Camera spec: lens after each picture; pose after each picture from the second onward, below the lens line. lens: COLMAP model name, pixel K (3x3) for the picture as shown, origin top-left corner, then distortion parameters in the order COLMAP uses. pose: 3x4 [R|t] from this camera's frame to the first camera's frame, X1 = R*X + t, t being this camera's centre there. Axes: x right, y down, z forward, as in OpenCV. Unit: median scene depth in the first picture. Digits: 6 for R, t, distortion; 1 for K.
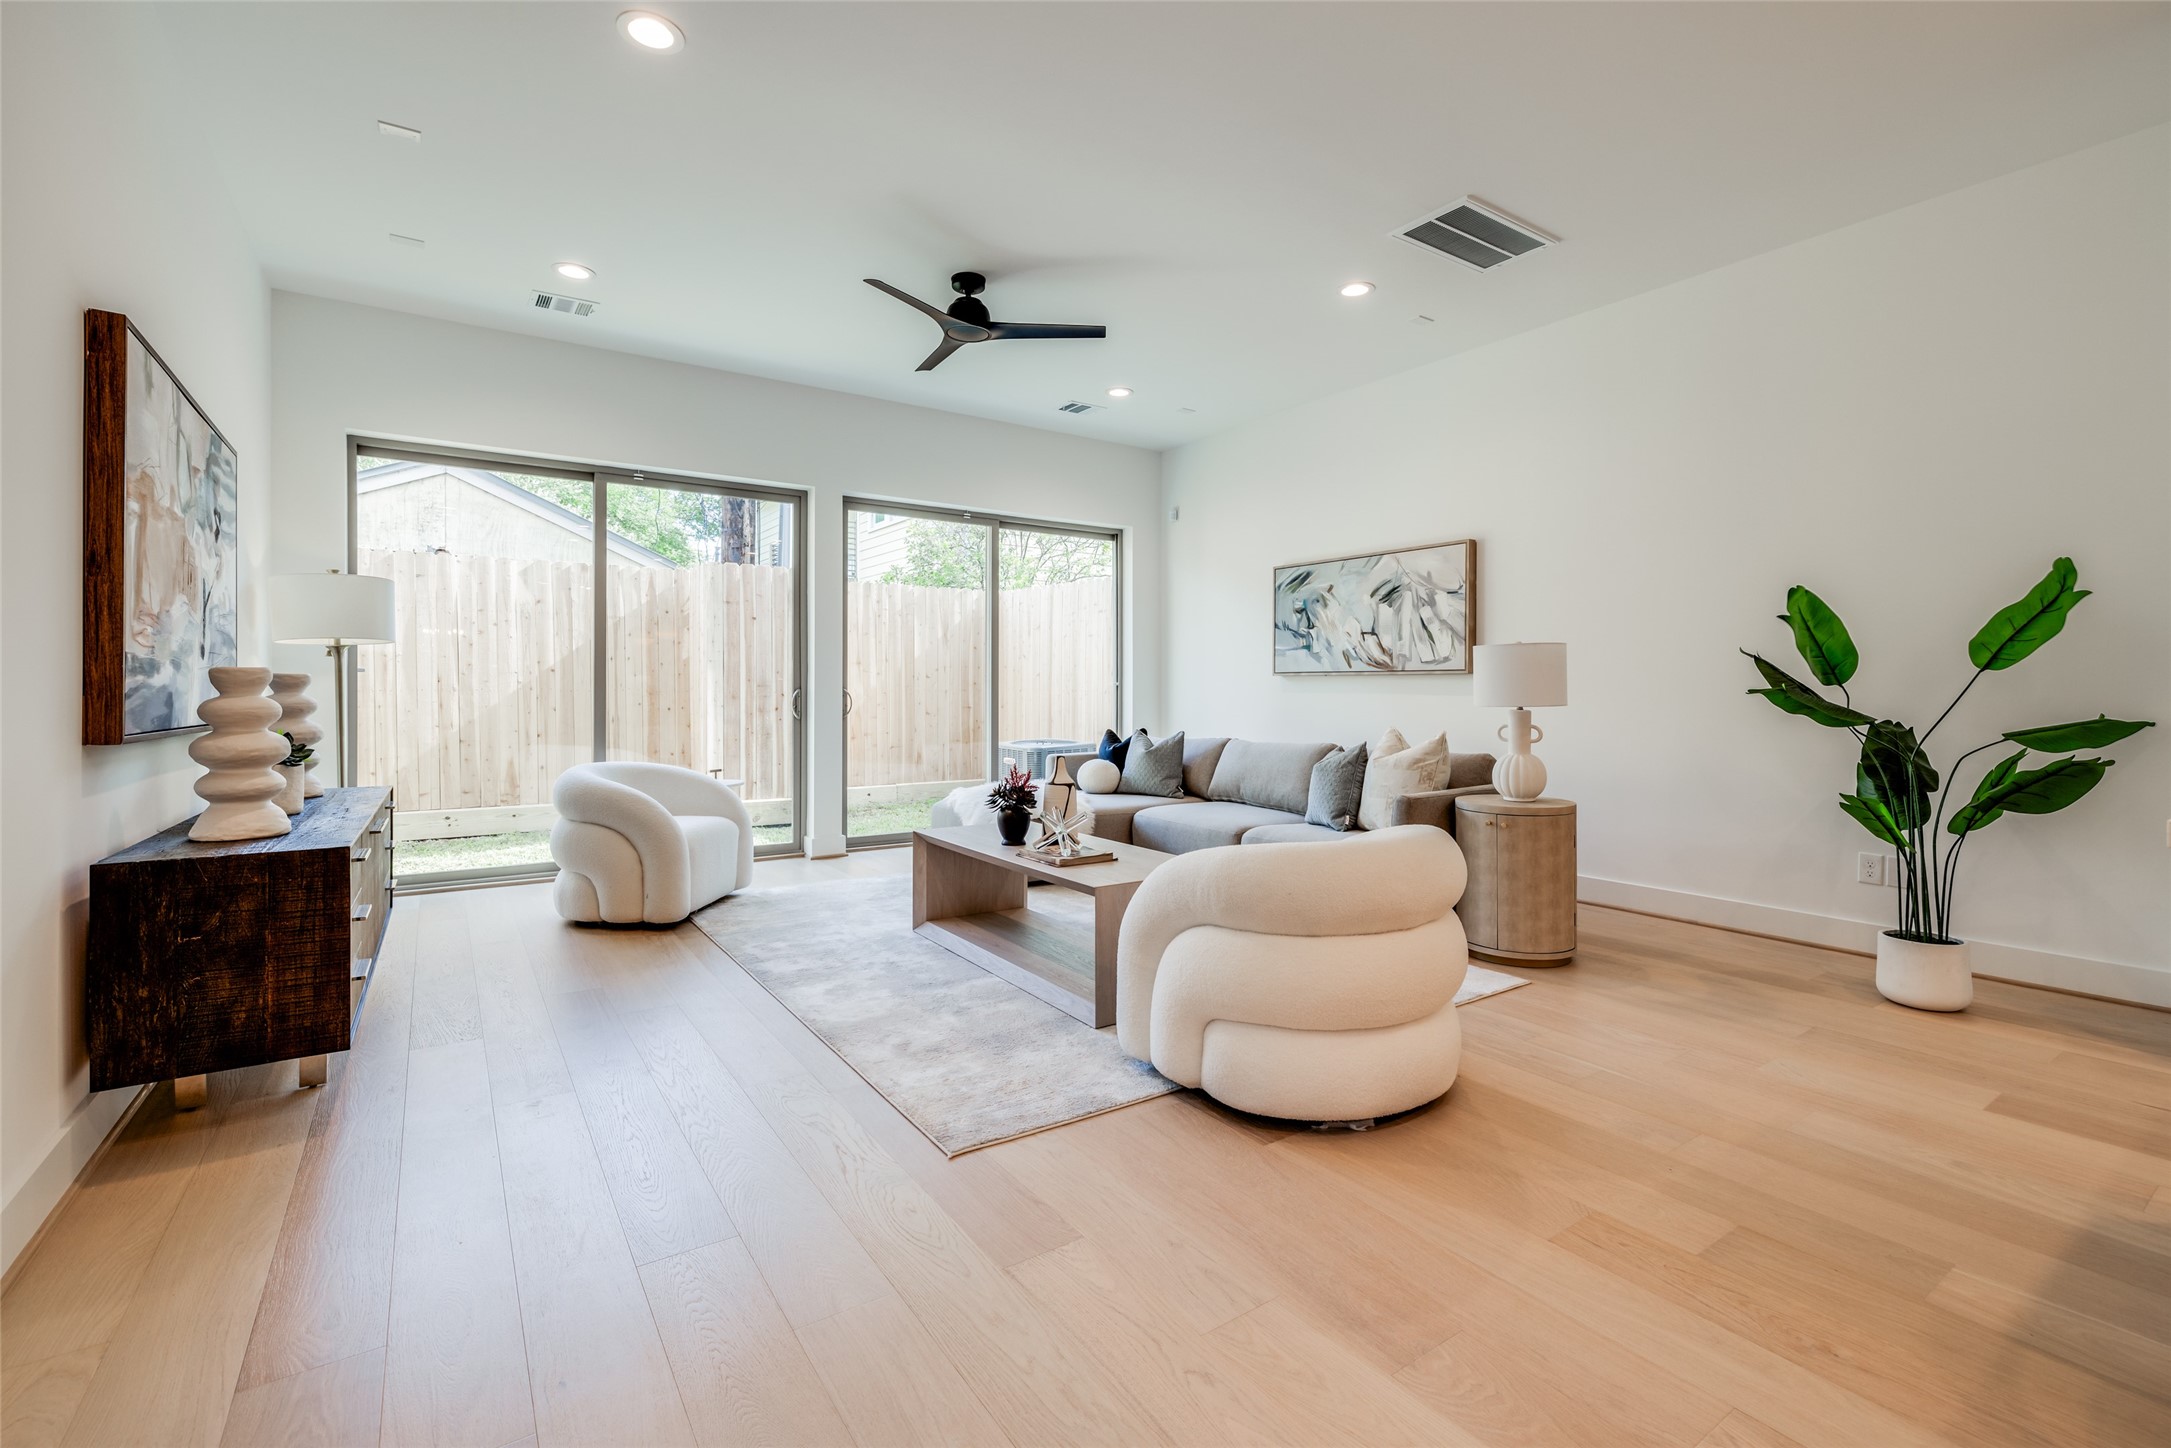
lens RADIAL K [[960.5, 0, 1098.6], [0, 960.5, 686.1], [0, 0, 1]] dist [-0.003809, 0.000411]
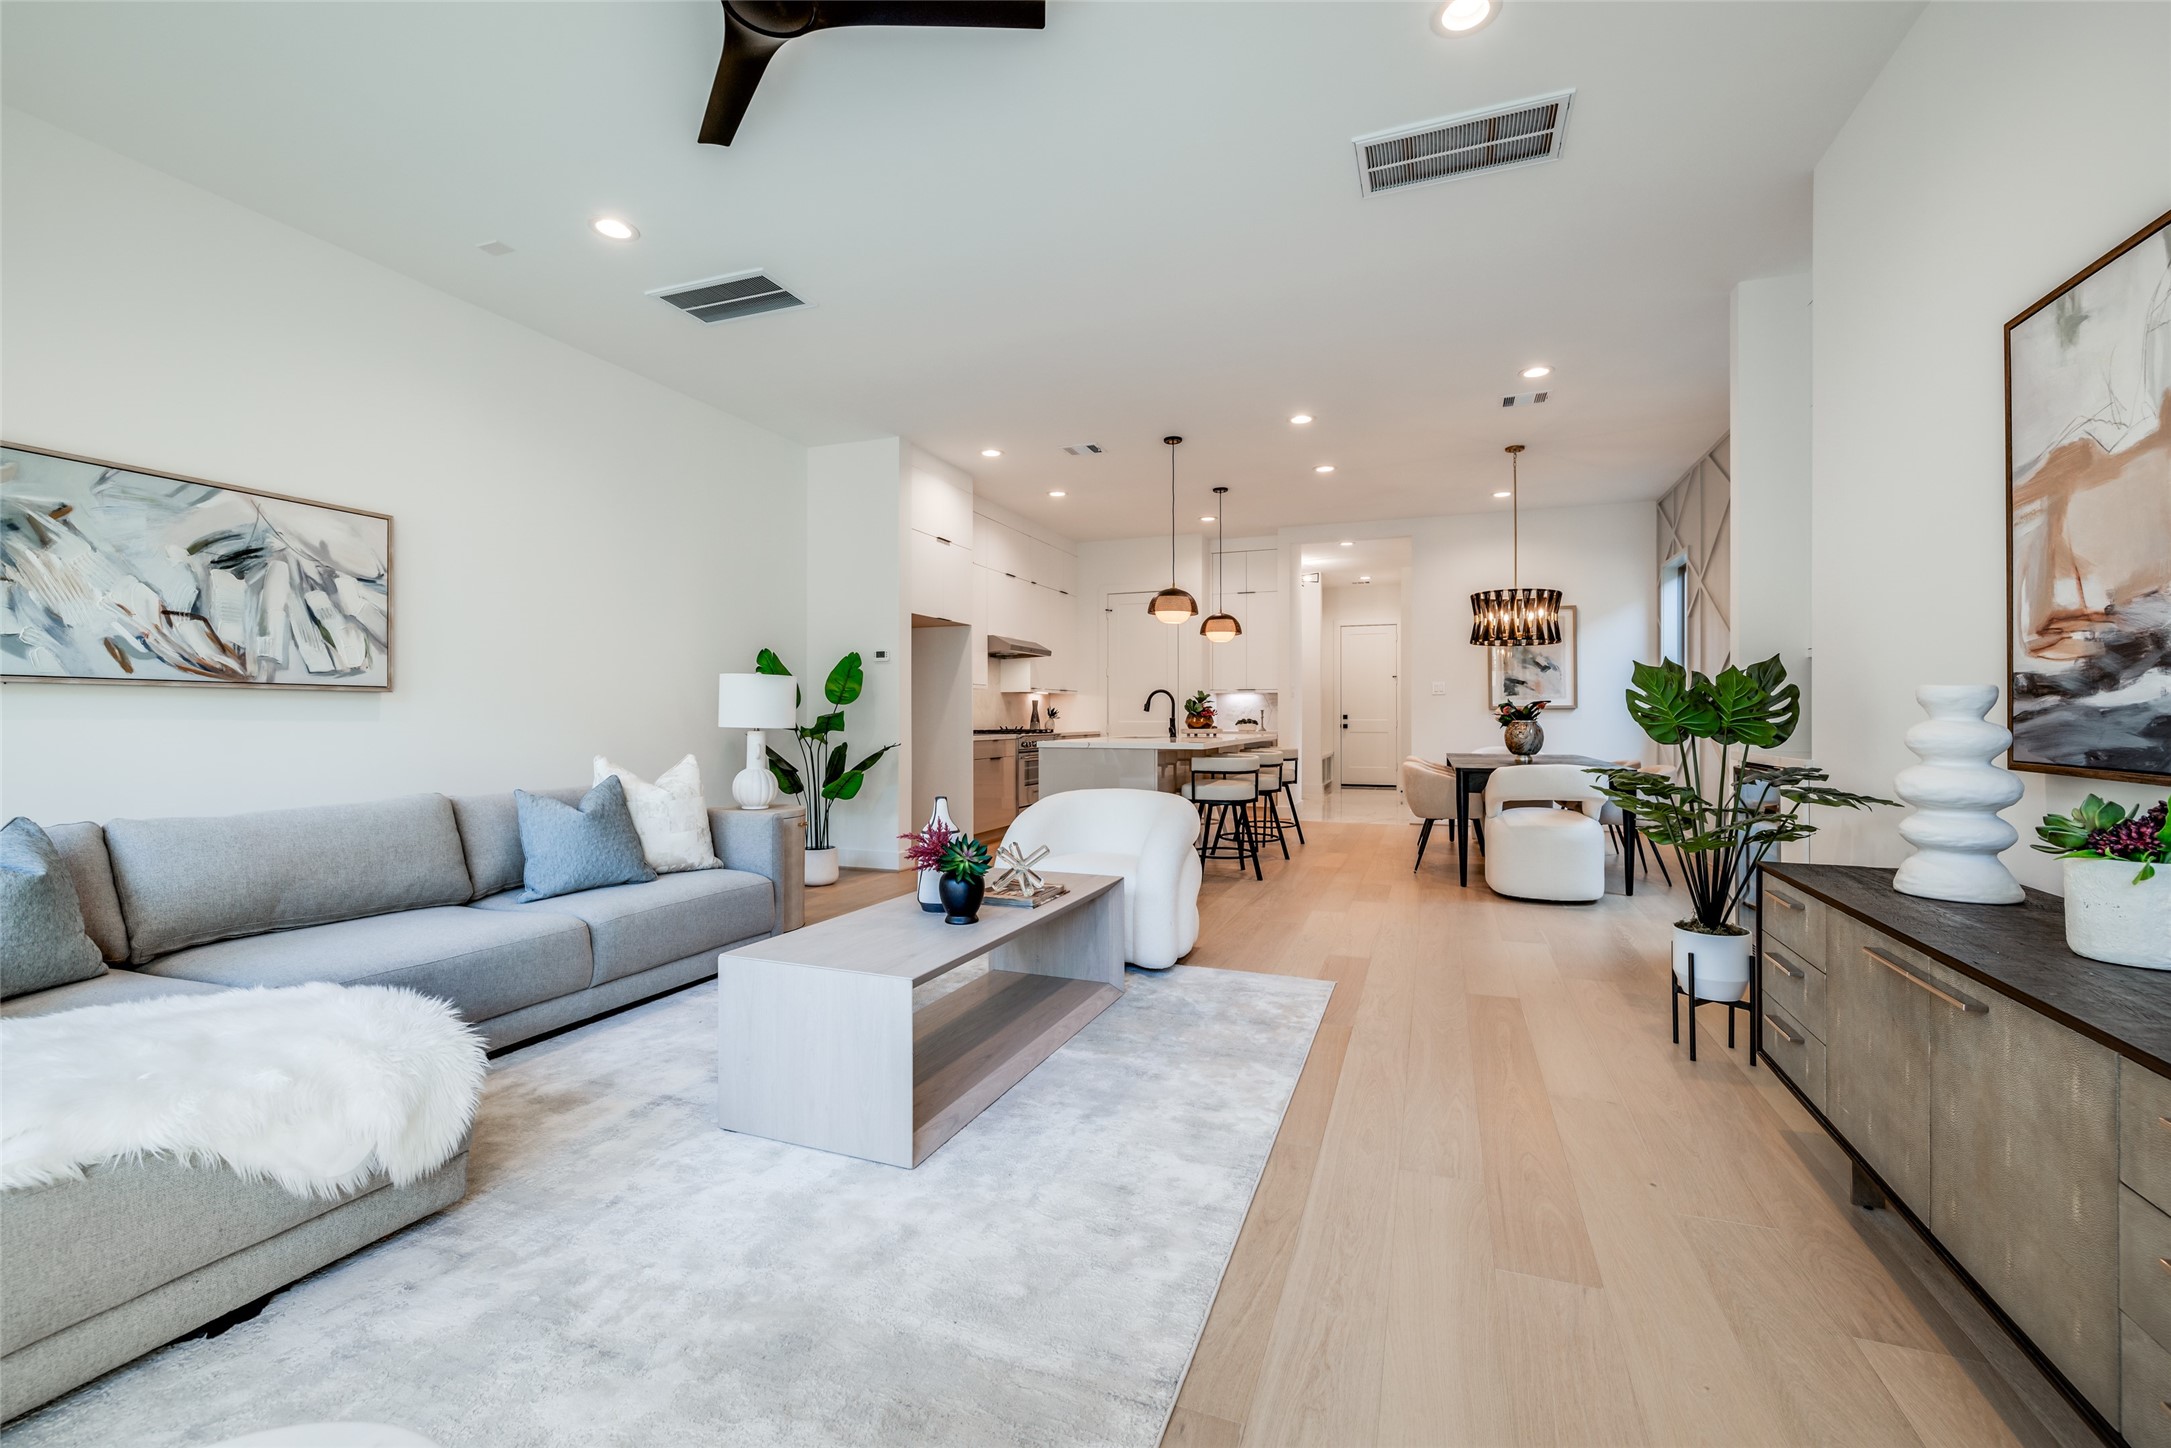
lens RADIAL K [[917.0, 0, 1077.4], [0, 917.0, 721.1], [0, 0, 1]] dist [-0.006426, 0.001569]
pose [[-0.556054, -0.005709, 0.831127, -0.502730], [-0.004080, 0.999983, 0.004139, 0.004858], [-0.831136, -0.001089, -0.556068, 0.909346]]
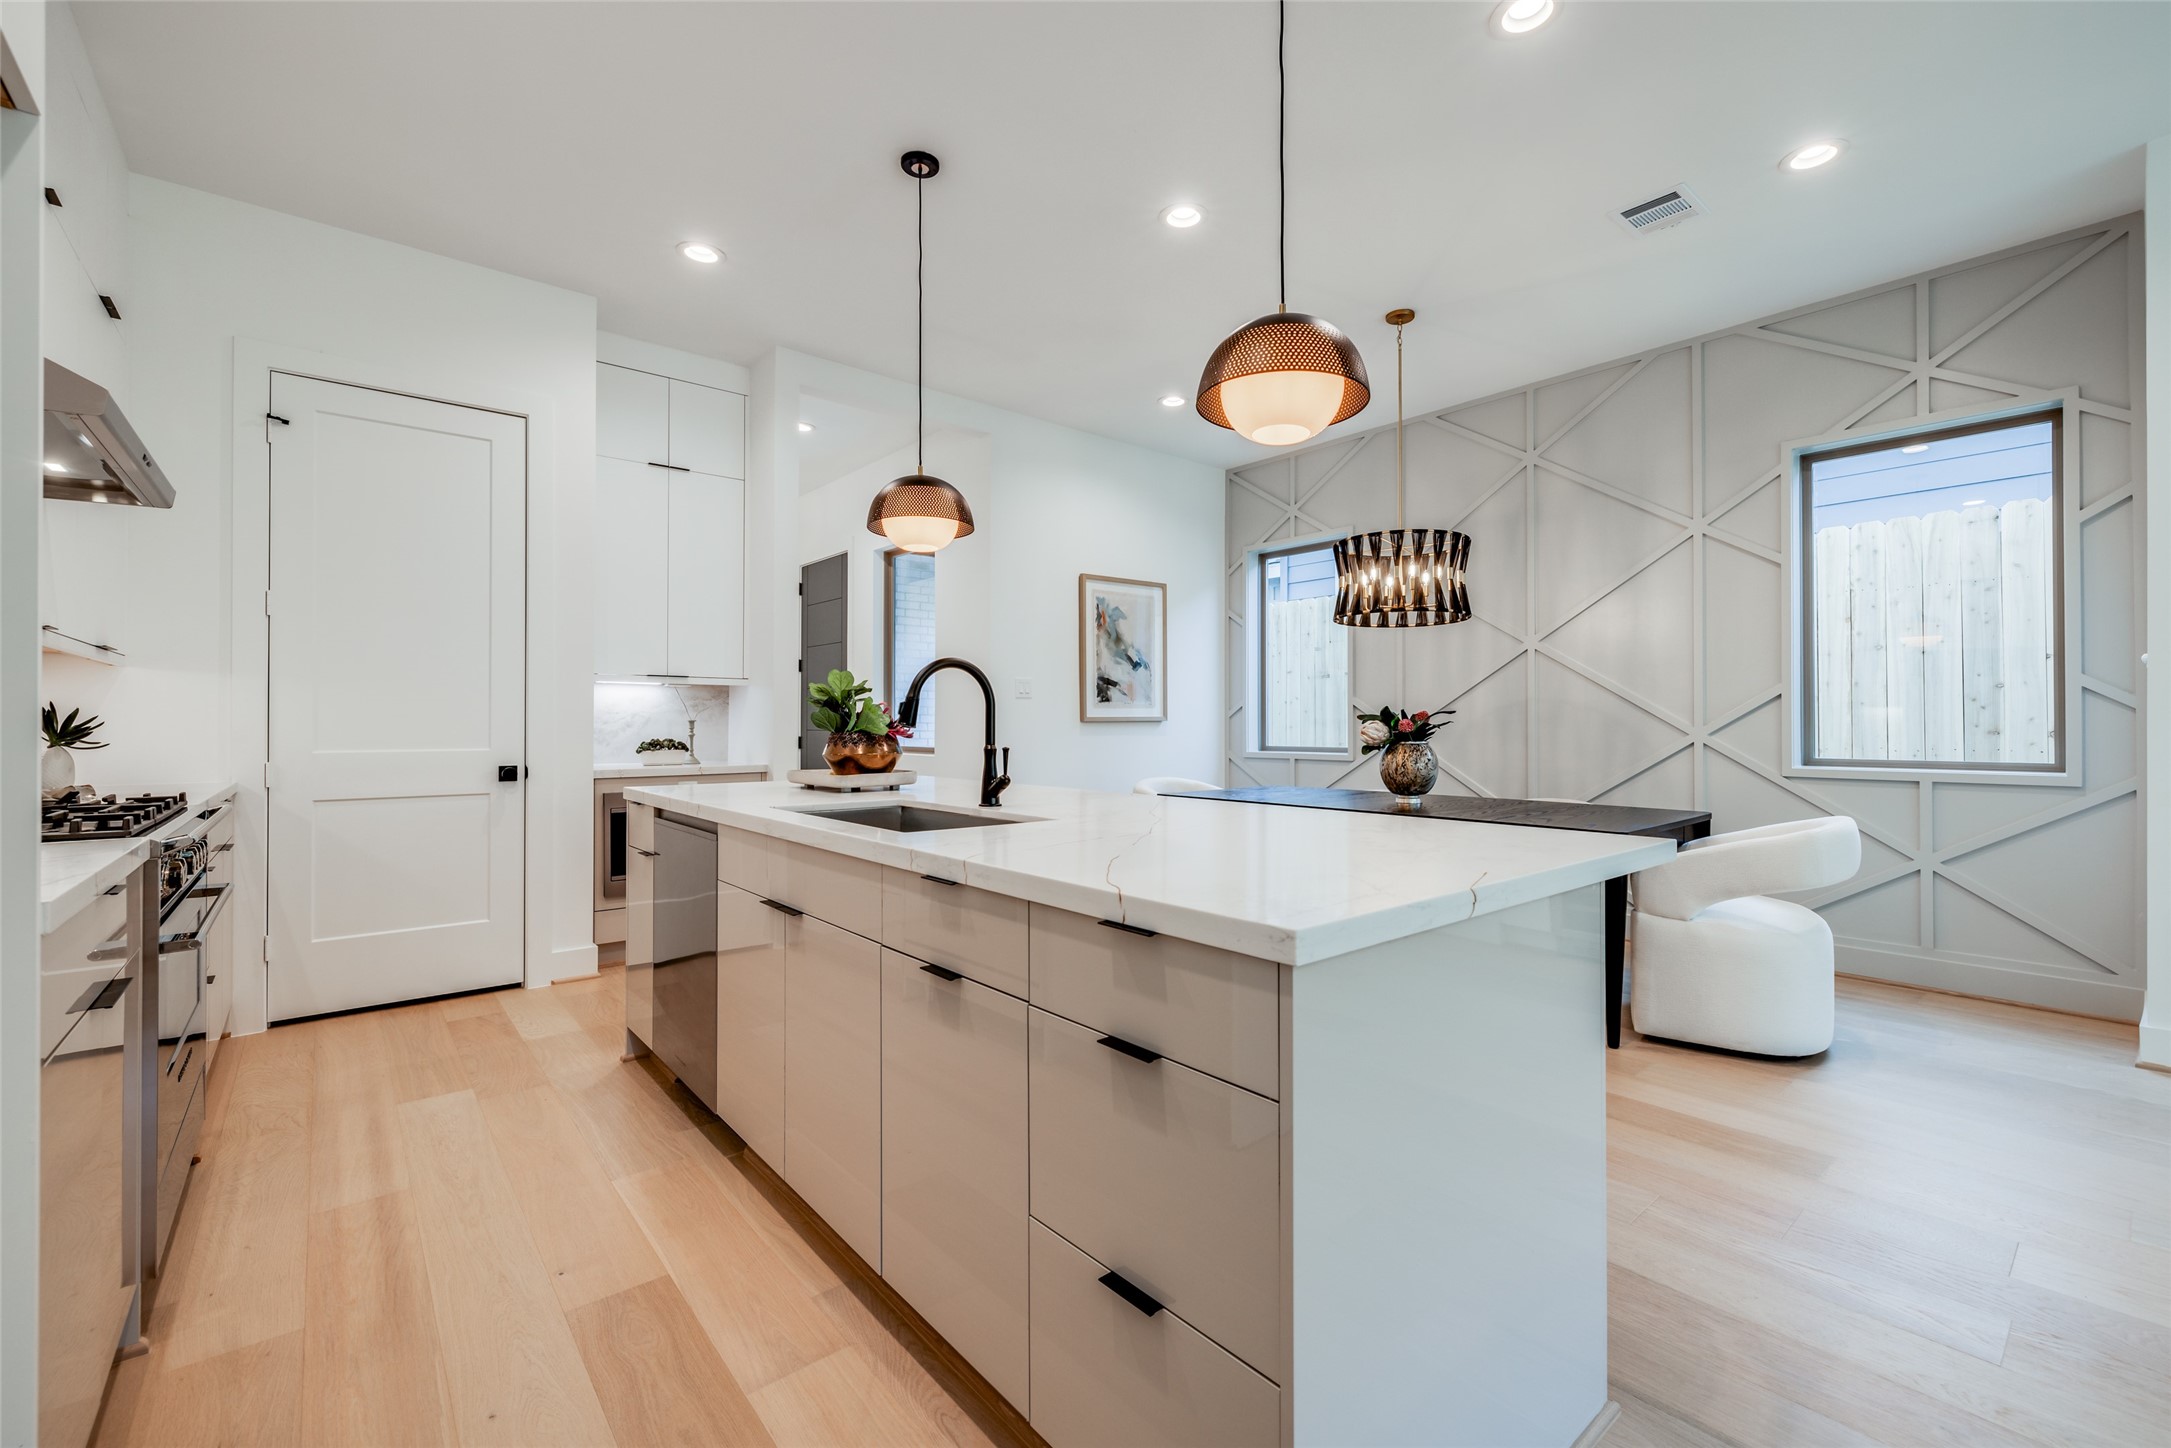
lens RADIAL K [[929.4, 0, 1117.0], [0, 929.4, 719.5], [0, 0, 1]] dist [-0.005814, 0.002276]
pose [[-0.995093, -0.001934, -0.098928, 0.464734], [-0.000837, 0.999938, -0.011128, -0.002652], [0.098943, -0.010990, -0.995032, 0.514730]]
